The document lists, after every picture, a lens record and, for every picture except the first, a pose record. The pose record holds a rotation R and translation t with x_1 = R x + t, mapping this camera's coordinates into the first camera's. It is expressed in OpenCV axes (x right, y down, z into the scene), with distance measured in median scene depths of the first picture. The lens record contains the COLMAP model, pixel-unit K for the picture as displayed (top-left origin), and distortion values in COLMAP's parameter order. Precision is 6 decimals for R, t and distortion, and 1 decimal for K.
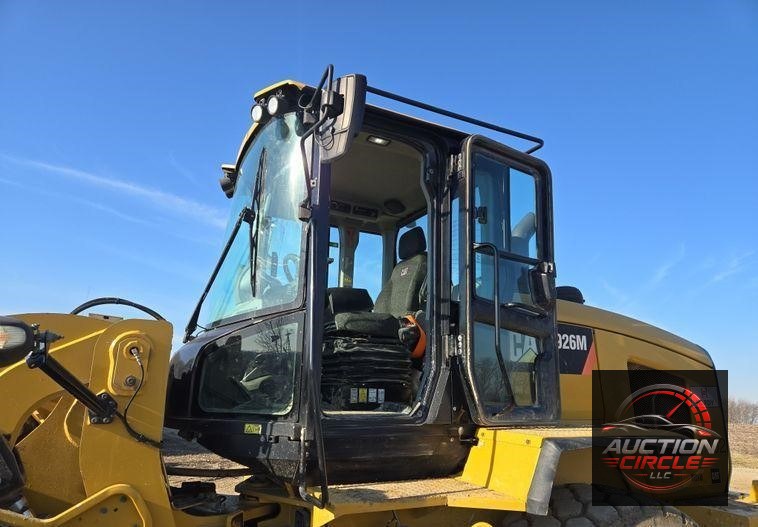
lens RADIAL K [[509.9, 0, 381.9], [0, 509.9, 284.1], [0, 0, 1]] dist [0.081567, -0.062796]
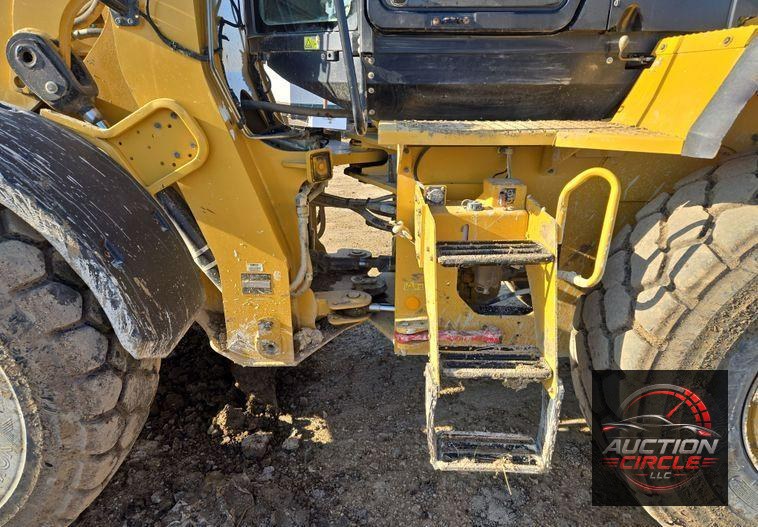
lens RADIAL K [[509.0, 0, 379.9], [0, 509.0, 274.4], [0, 0, 1]] dist [0.077086, -0.060755]
pose [[0.889459, 0.148273, -0.432294, 0.238027], [0.102872, 0.856676, 0.505494, 0.208107], [0.445286, -0.494087, 0.746725, 0.312251]]
